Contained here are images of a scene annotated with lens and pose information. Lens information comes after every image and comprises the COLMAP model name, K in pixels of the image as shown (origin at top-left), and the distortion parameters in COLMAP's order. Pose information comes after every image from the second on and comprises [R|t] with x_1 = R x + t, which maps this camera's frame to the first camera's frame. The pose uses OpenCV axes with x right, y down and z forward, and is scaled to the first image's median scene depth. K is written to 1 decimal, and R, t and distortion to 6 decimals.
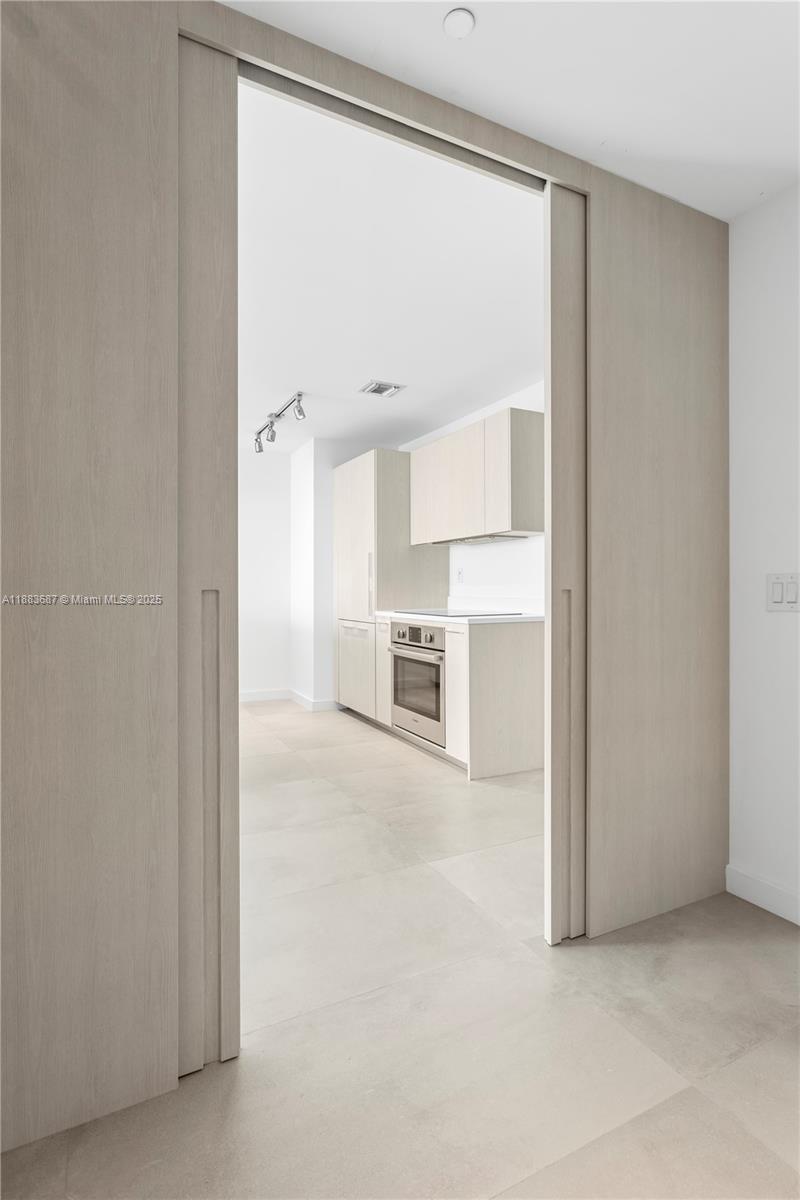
lens RADIAL K [[599.7, 0, 399.4], [0, 599.7, 600.6], [0, 0, 1]] dist [-0.003170, 0.001329]
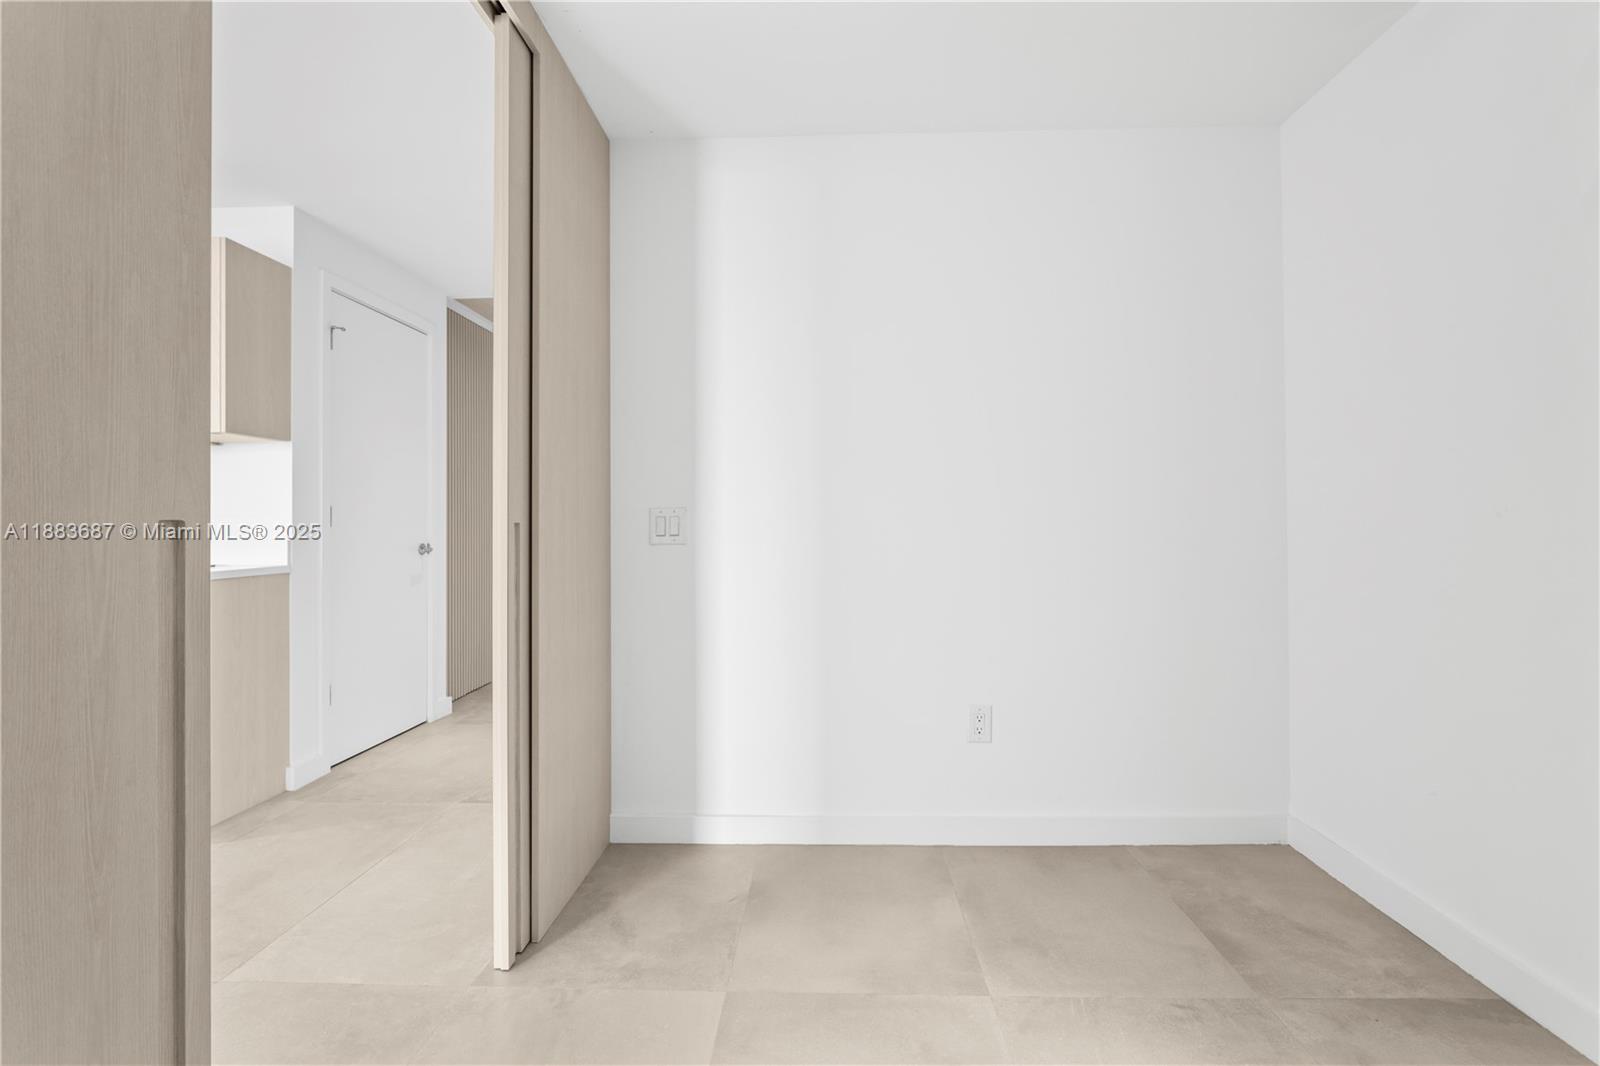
lens RADIAL K [[799.6, 0, 795.0], [0, 799.6, 537.1], [0, 0, 1]] dist [-0.003170, 0.001329]
pose [[0.501082, -0.015645, 0.865258, -0.465797], [0.022993, 0.999724, 0.004761, 0.004426], [-0.865094, 0.017510, 0.501303, 0.127991]]
